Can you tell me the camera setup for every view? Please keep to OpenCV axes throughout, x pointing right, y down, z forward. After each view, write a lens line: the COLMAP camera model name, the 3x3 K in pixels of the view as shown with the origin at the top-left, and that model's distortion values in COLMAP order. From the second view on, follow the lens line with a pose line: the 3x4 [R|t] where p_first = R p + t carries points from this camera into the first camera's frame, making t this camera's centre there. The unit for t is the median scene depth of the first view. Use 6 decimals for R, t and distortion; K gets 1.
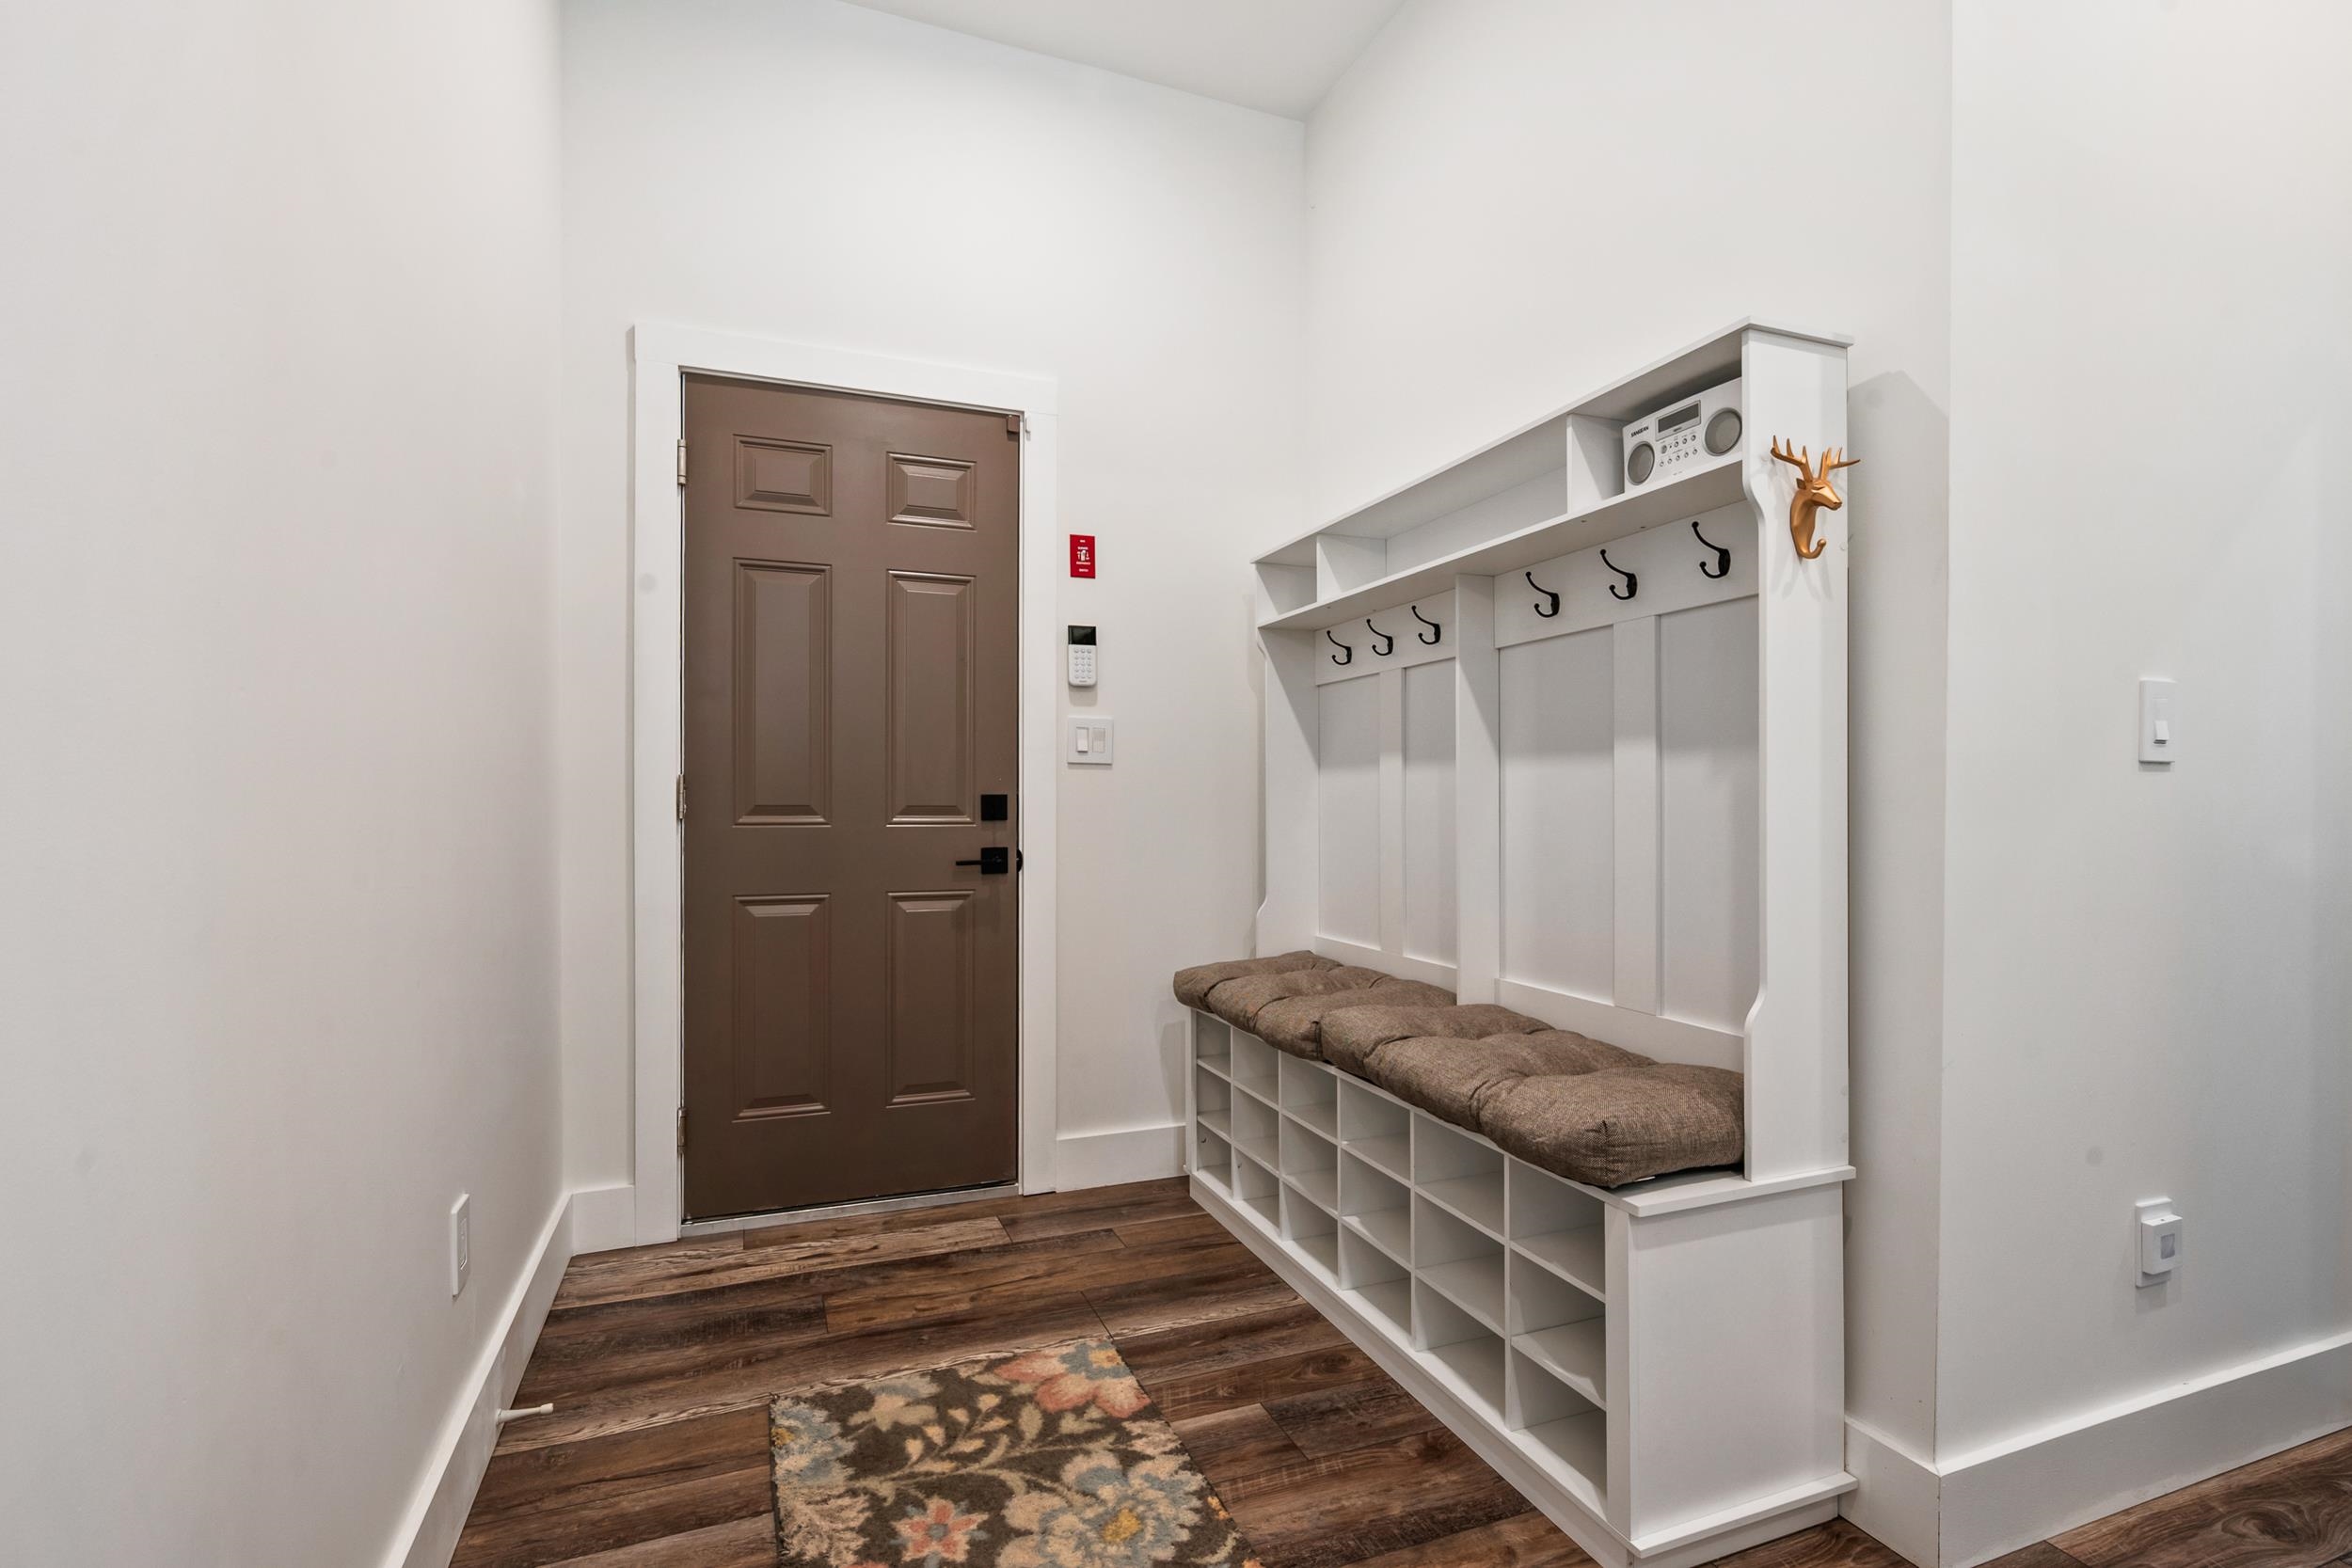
lens RADIAL K [[1085.7, 0, 1174.4], [0, 1085.7, 810.1], [0, 0, 1]] dist [-0.000503, -0.000026]
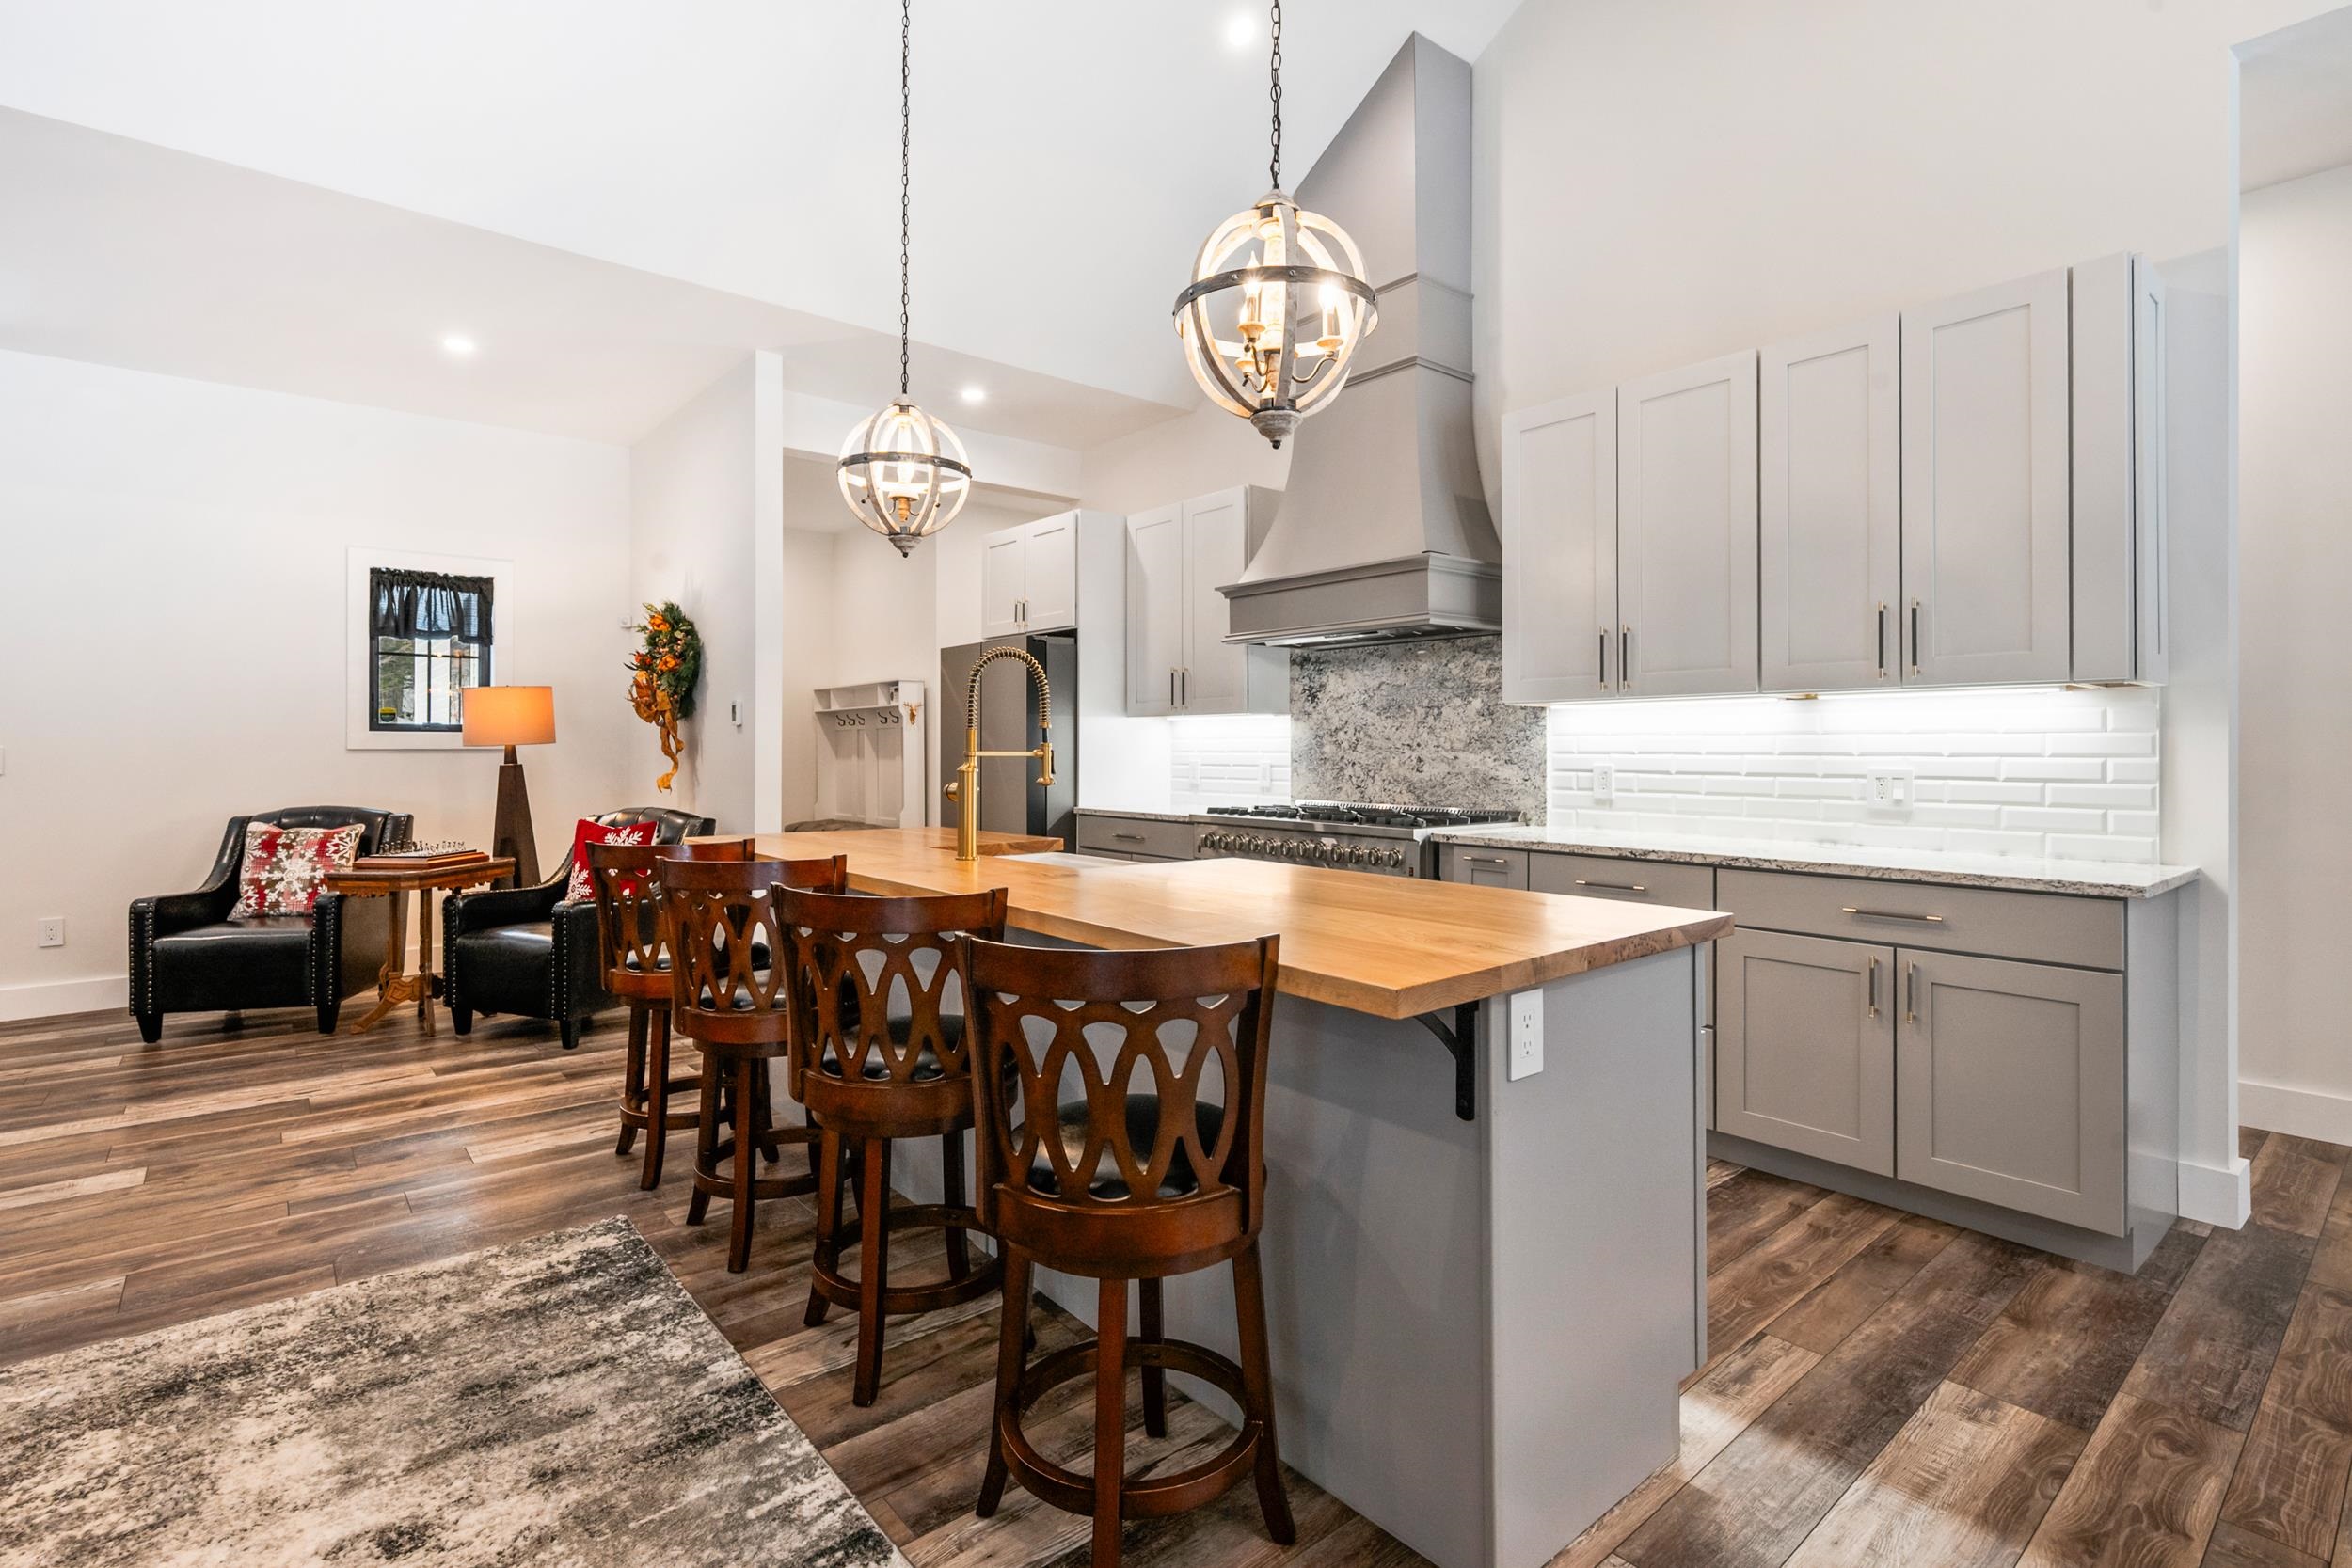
lens RADIAL K [[1121.8, 0, 1178.3], [0, 1121.8, 760.4], [0, 0, 1]] dist [0.000872, -0.000290]
pose [[0.949209, -0.005890, 0.314591, 0.054128], [0.005554, 0.999983, 0.001964, -0.034401], [-0.314598, -0.000117, 0.949225, -2.352742]]
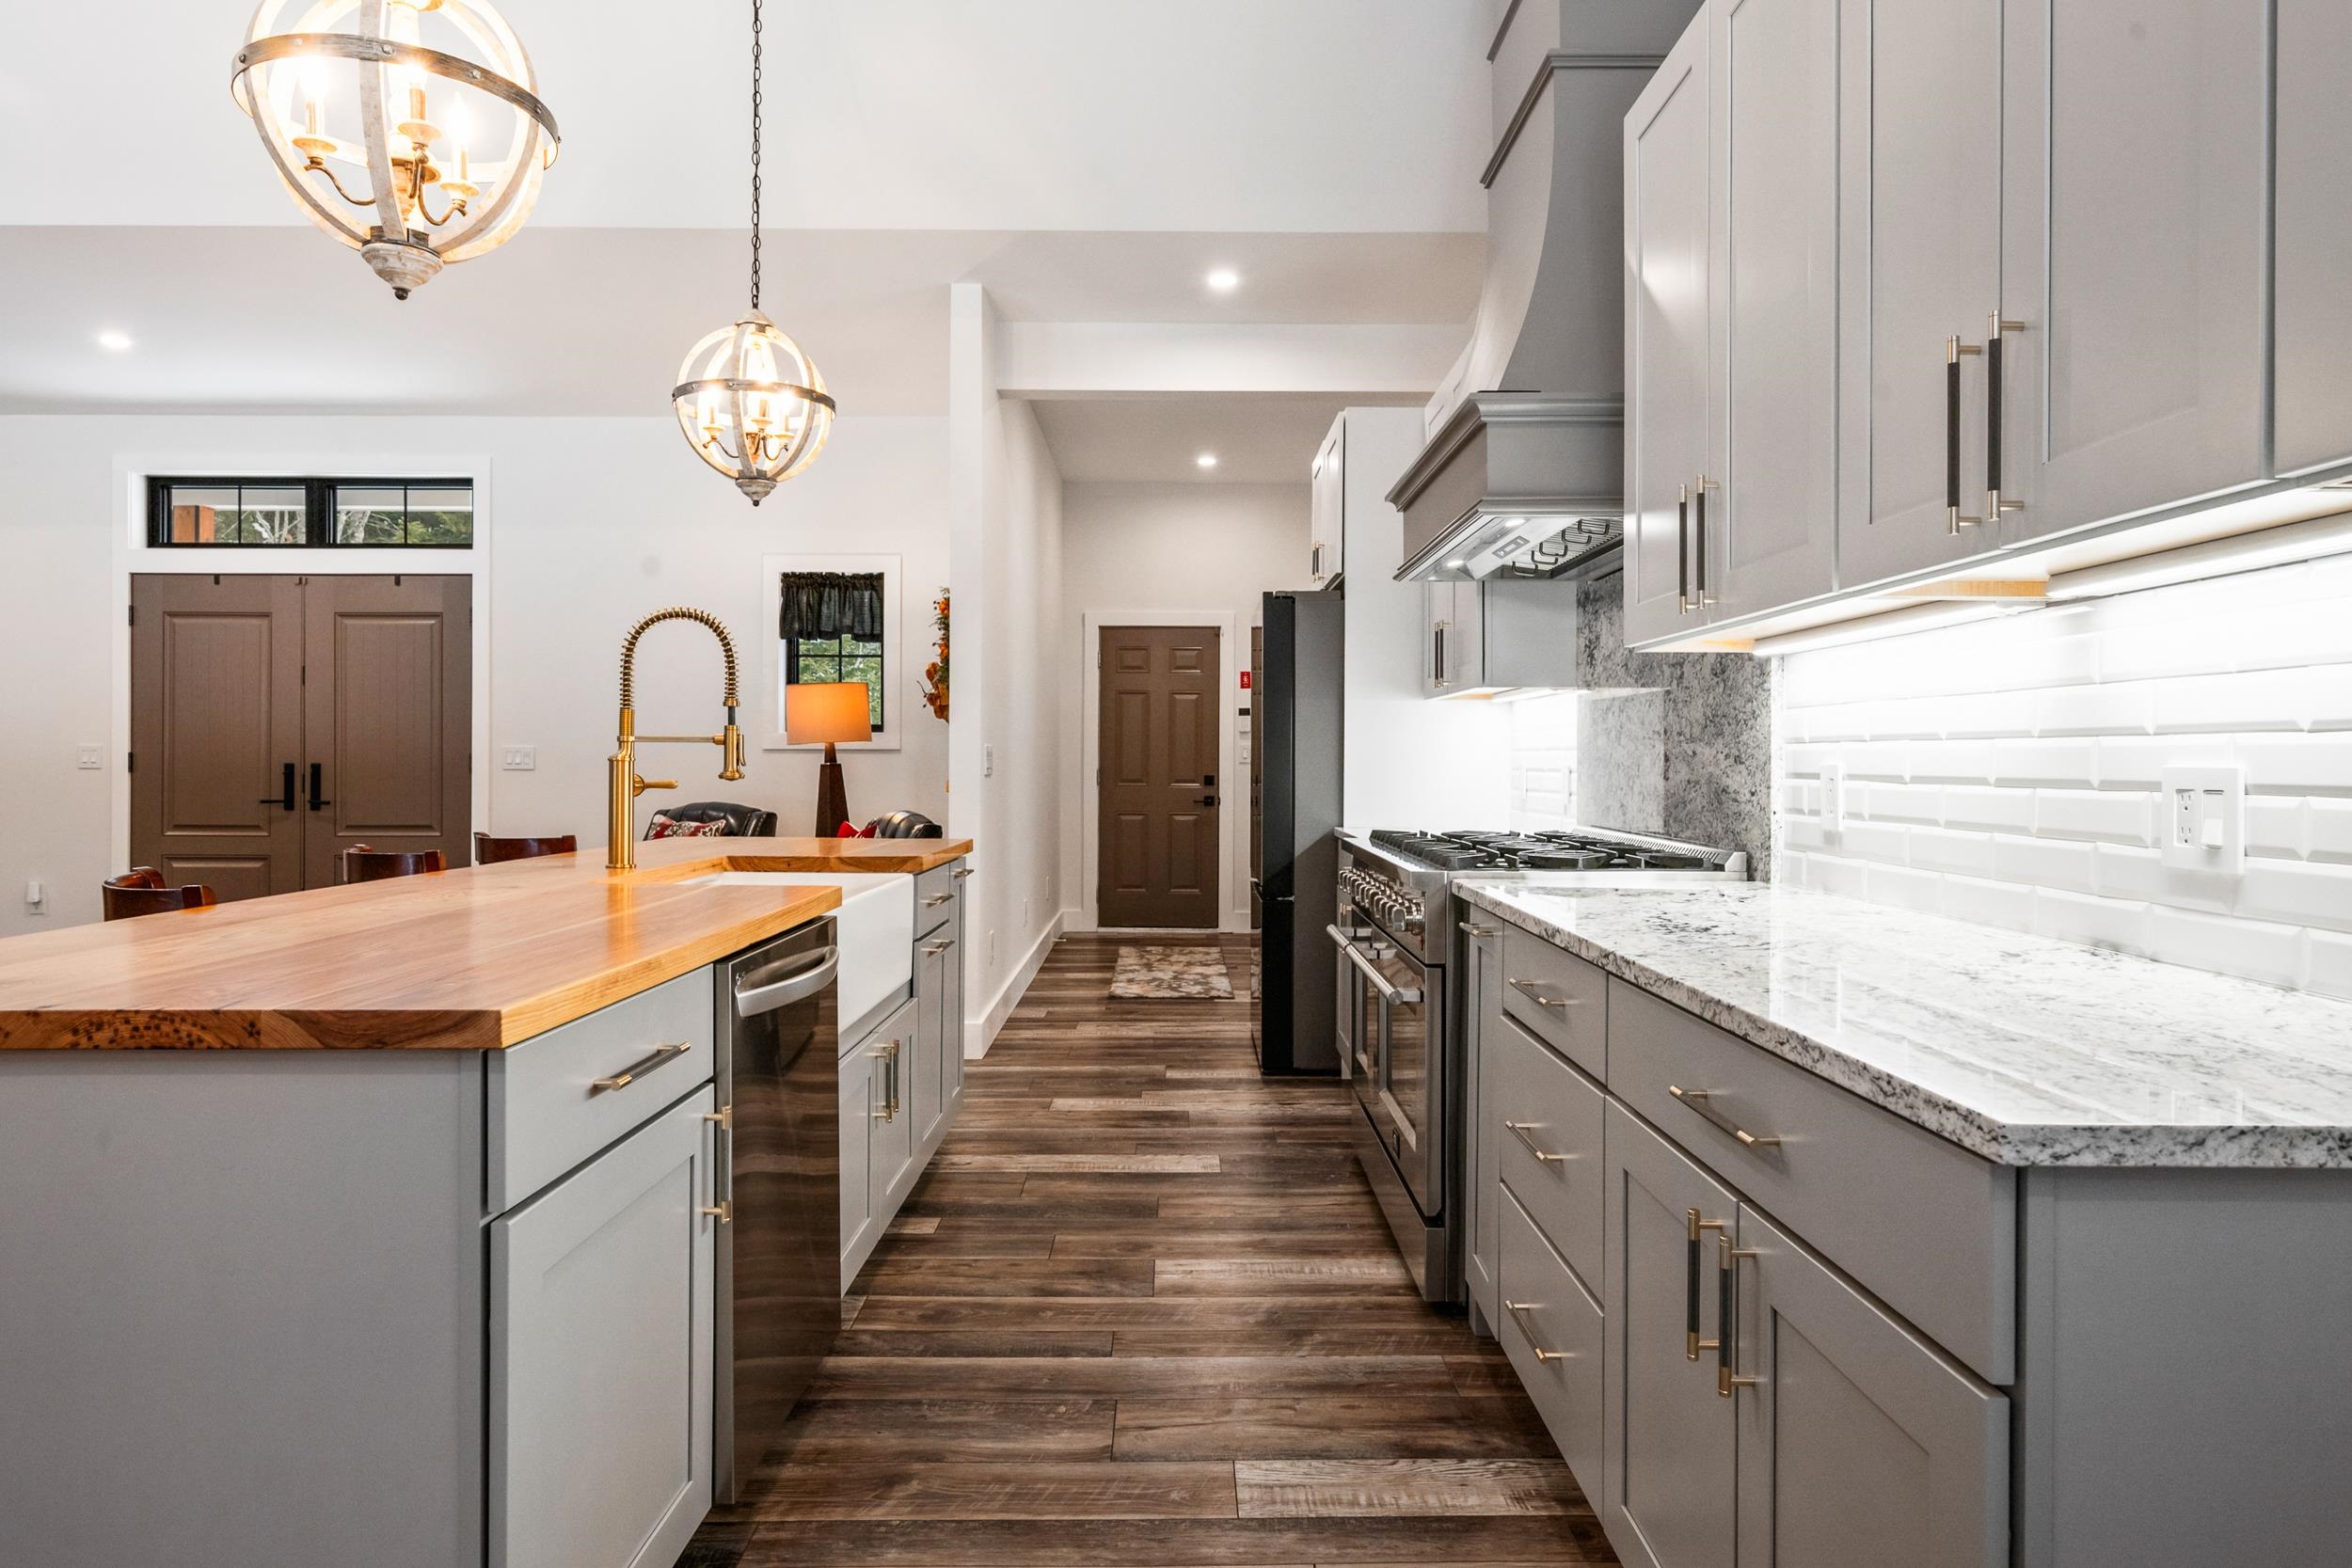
lens RADIAL K [[1404.0, 0, 1176.0], [0, 1404.0, 784.0], [0, 0, 1]] dist [-0.001371, 0.000634]
pose [[0.931902, 0.008531, -0.362611, 0.971311], [-0.006942, 0.999960, 0.005685, -0.012230], [0.362645, -0.002781, 0.931923, -2.139091]]
